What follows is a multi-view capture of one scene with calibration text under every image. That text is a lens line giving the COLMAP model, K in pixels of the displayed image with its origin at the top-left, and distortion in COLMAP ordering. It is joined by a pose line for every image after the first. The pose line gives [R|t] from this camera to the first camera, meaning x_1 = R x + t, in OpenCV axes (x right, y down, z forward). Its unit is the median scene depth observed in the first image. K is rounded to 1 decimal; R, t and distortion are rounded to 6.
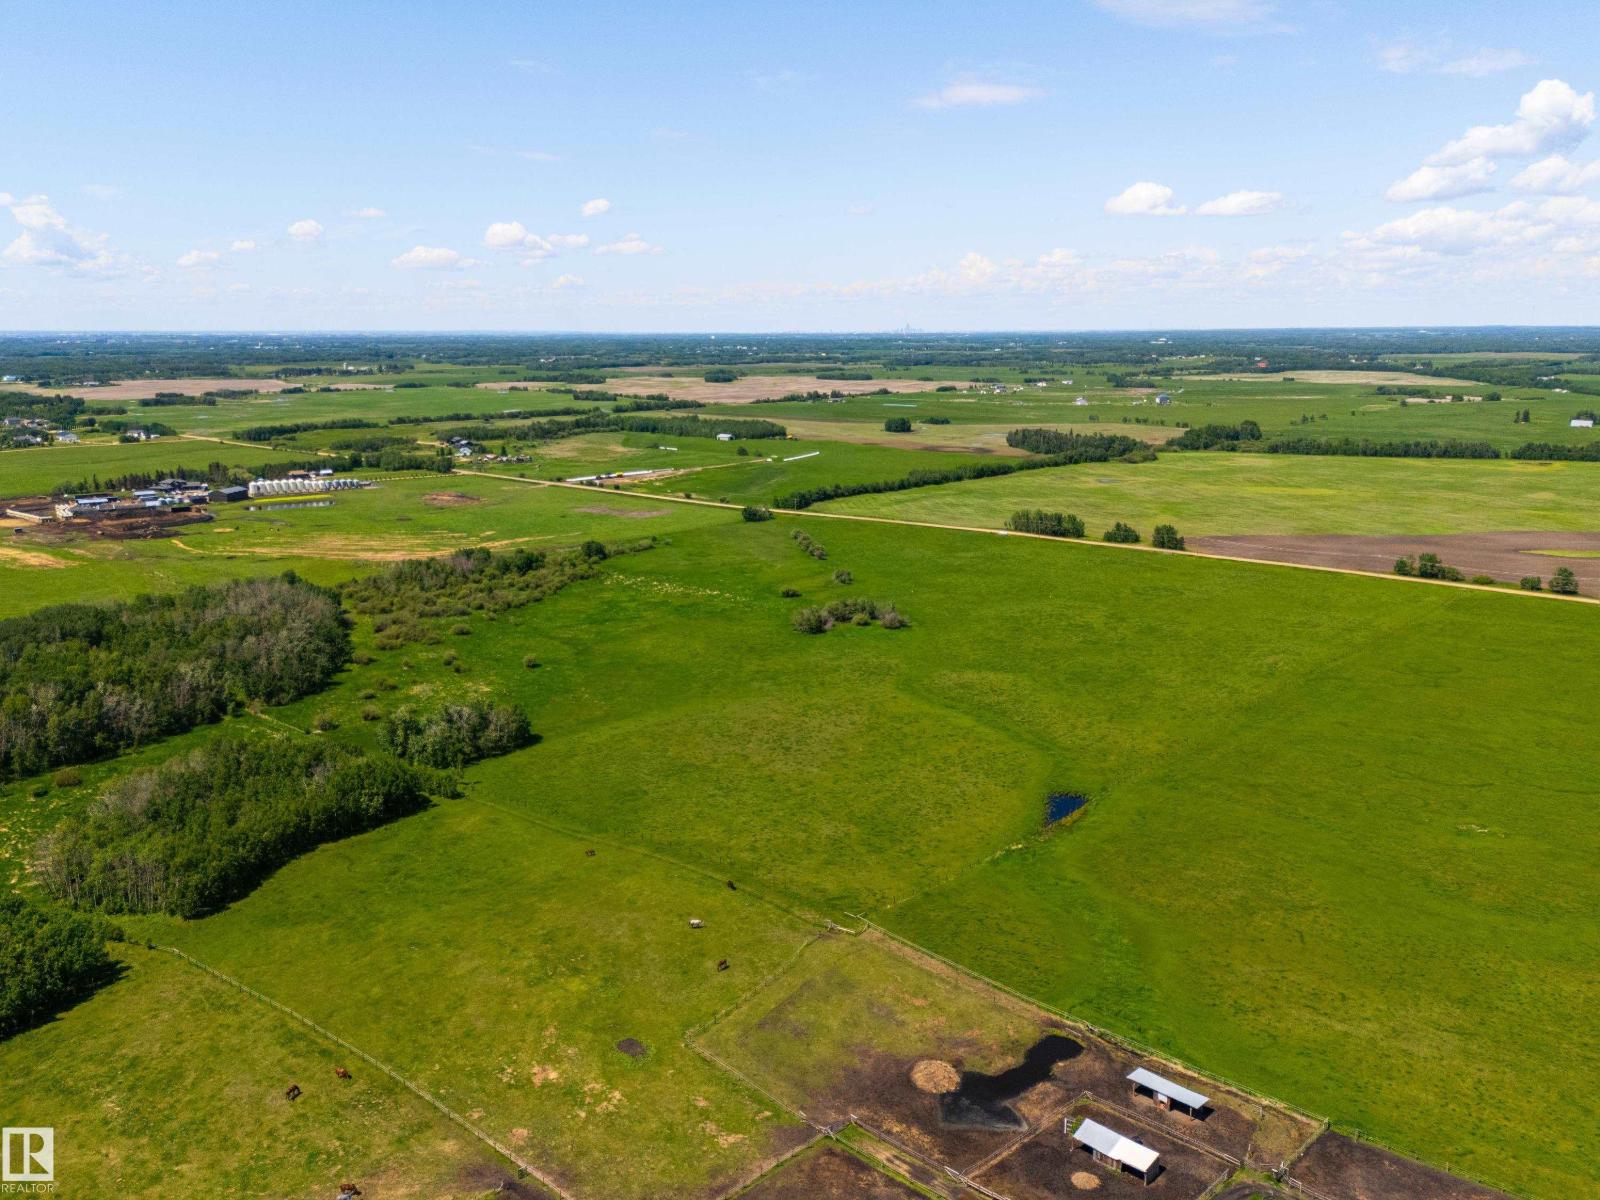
lens RADIAL K [[1239.3, 0, 783.7], [0, 1239.3, 602.3], [0, 0, 1]] dist [0.026406, -0.022225]
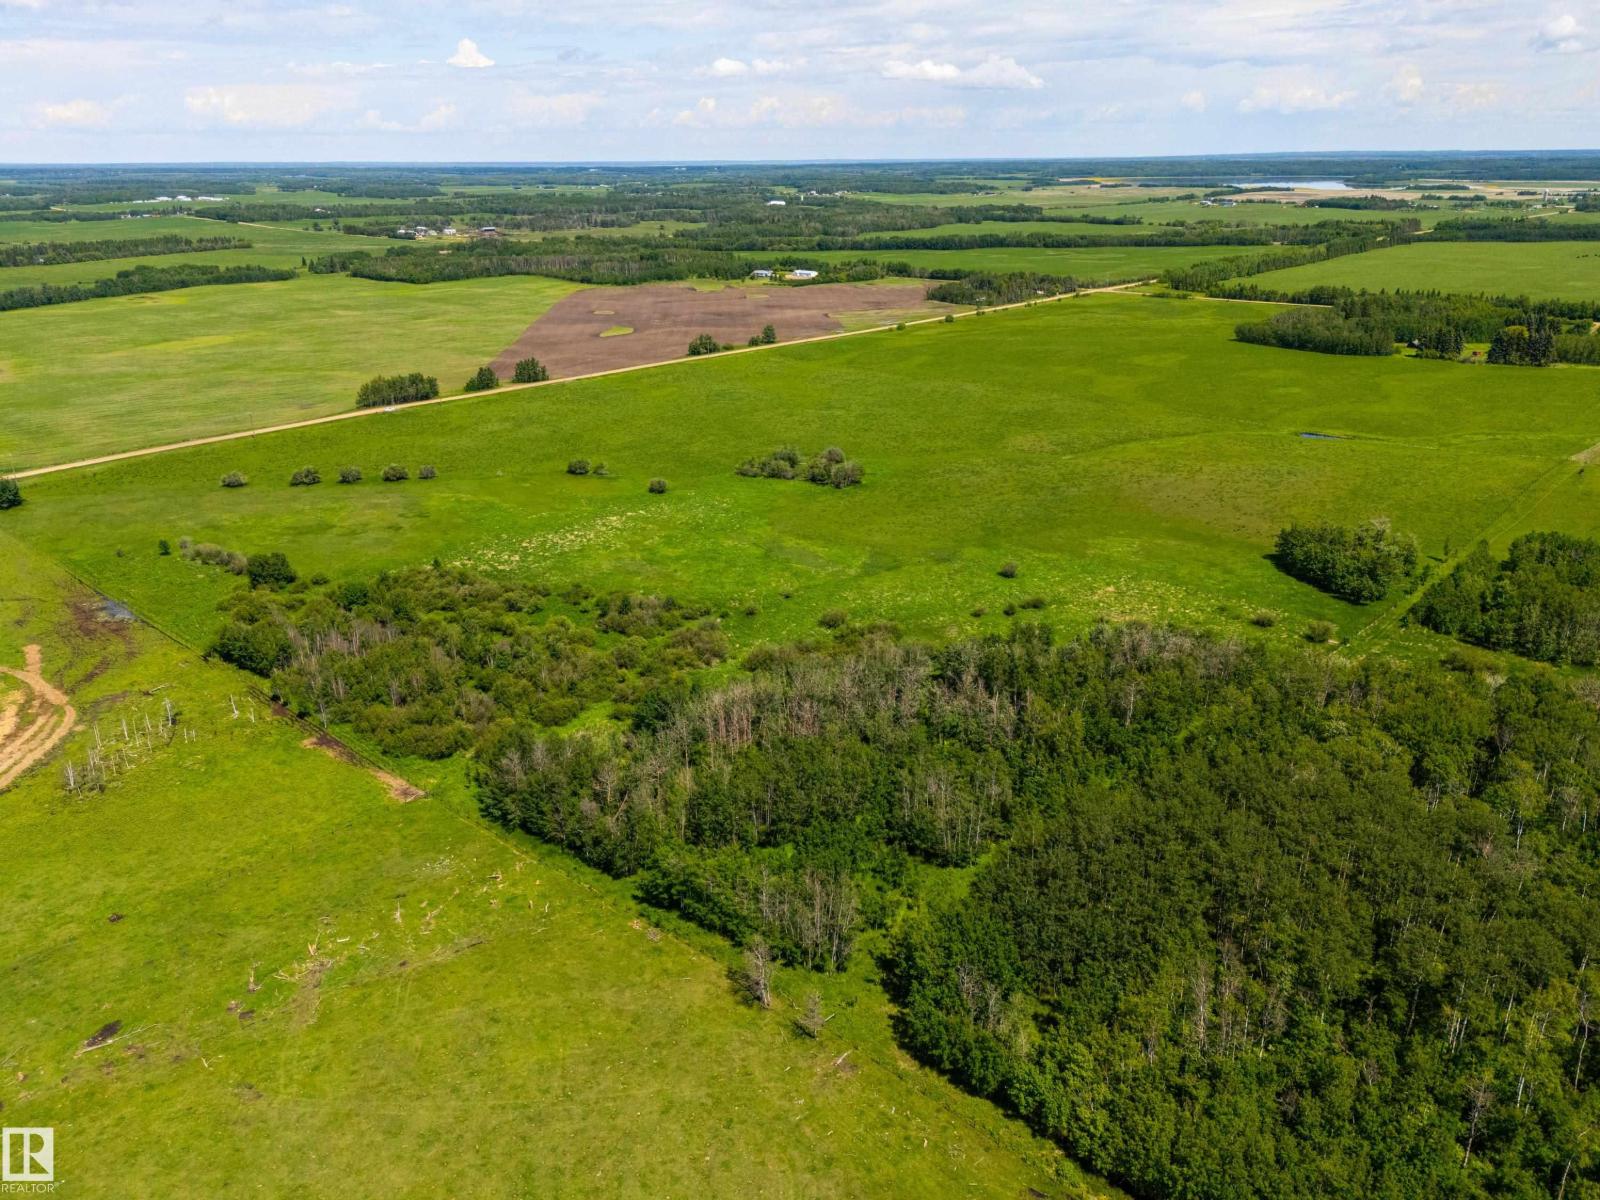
lens RADIAL K [[1166.9, 0, 801.1], [0, 1166.9, 601.3], [0, 0, 1]] dist [0.037691, -0.038077]
pose [[-0.021659, -0.343588, 0.938871, -0.307456], [0.215702, 0.915368, 0.339963, -0.074419], [-0.976219, 0.209880, 0.054286, 0.370041]]
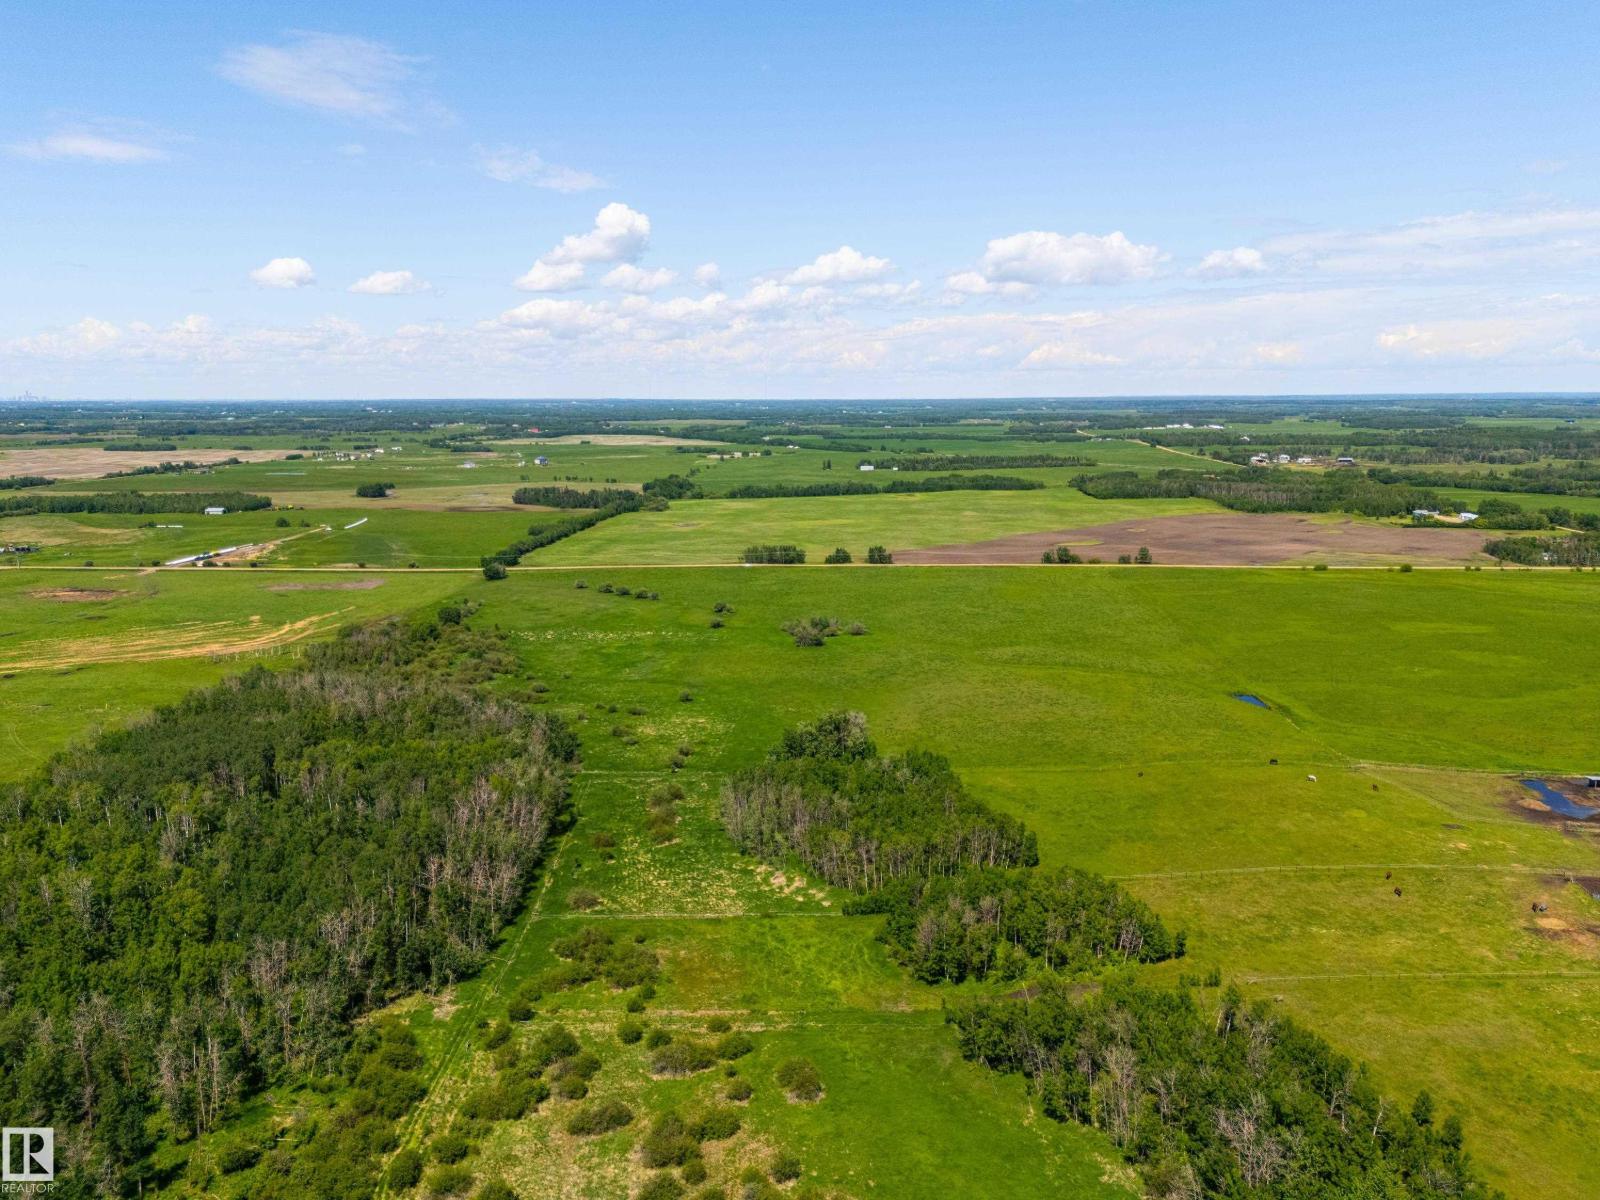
lens RADIAL K [[1166.9, 0, 810.8], [0, 1166.9, 606.4], [0, 0, 1]] dist [0.037691, -0.038077]
pose [[0.765390, -0.109451, 0.634191, -0.257876], [0.135553, 0.990742, 0.007390, -0.008273], [-0.629129, 0.080310, 0.773141, 0.042726]]
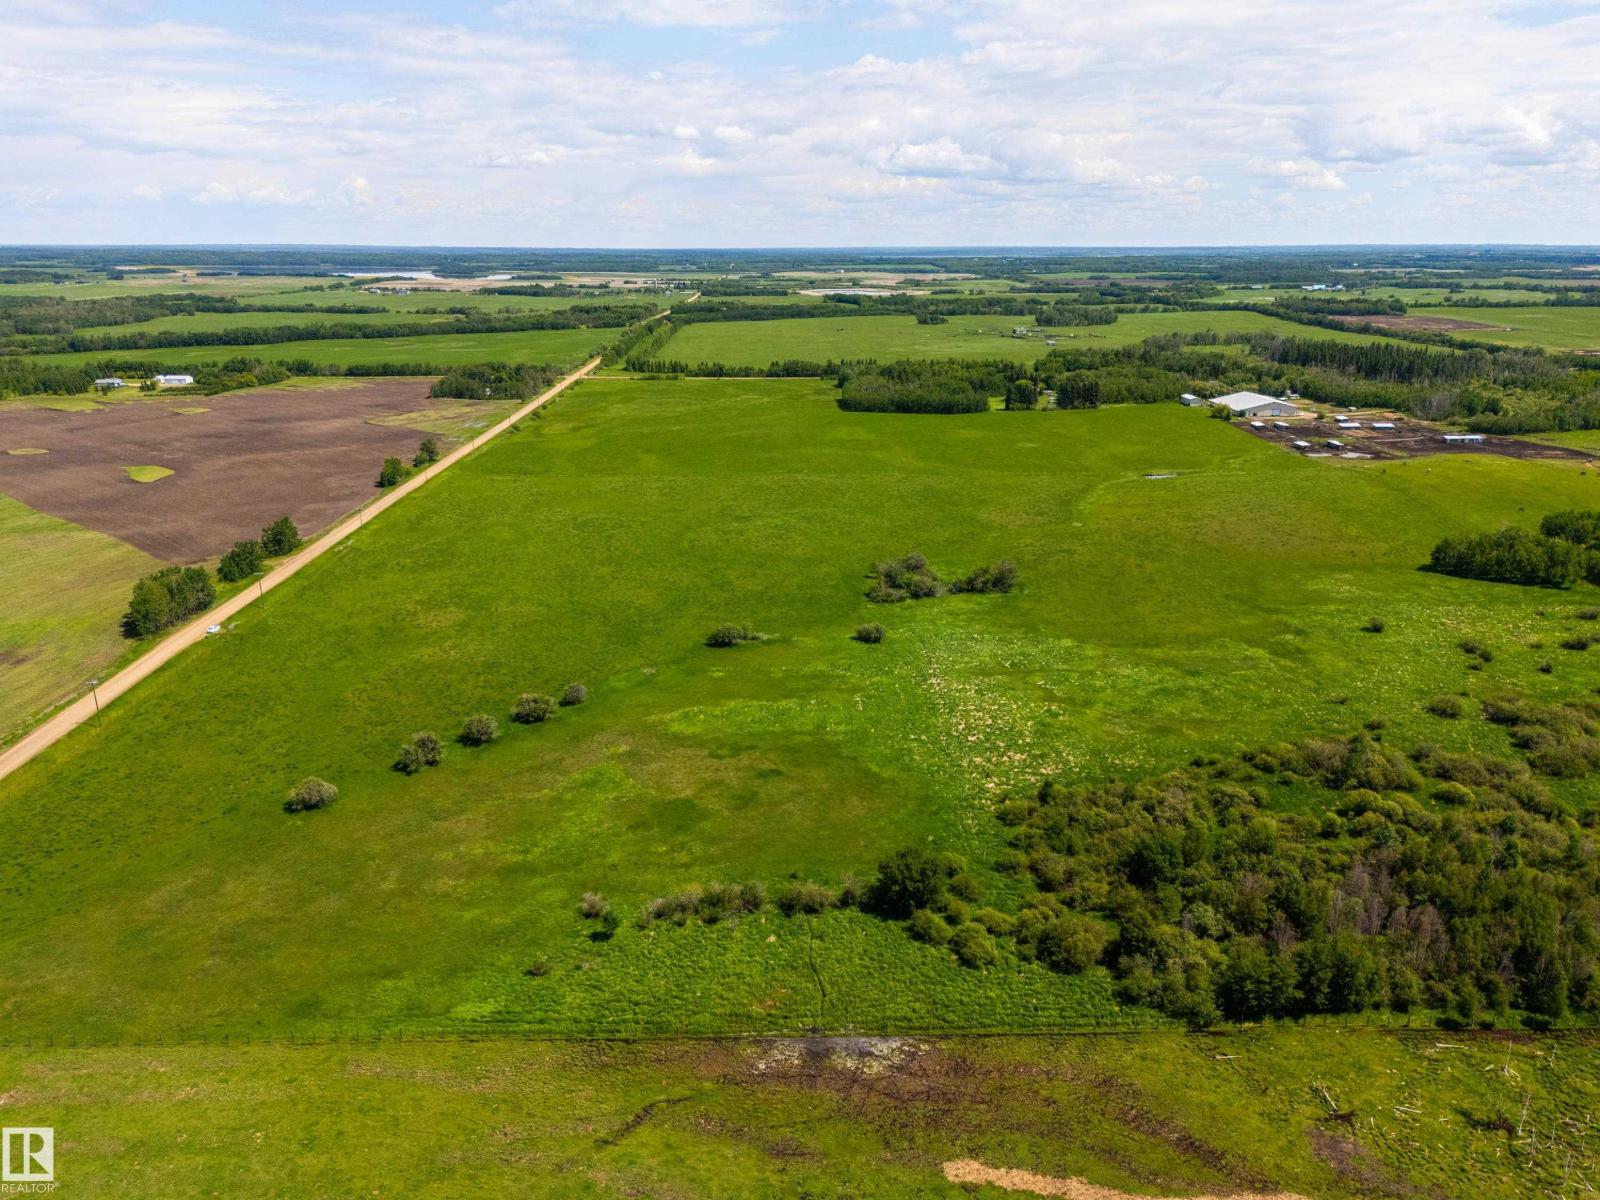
lens RADIAL K [[1166.9, 0, 798.5], [0, 1166.9, 596.6], [0, 0, 1]] dist [0.037691, -0.038077]
pose [[-0.735305, -0.186483, 0.651576, -0.147048], [0.142063, 0.897632, 0.417223, -0.115458], [-0.662680, 0.399351, -0.633541, 0.580799]]
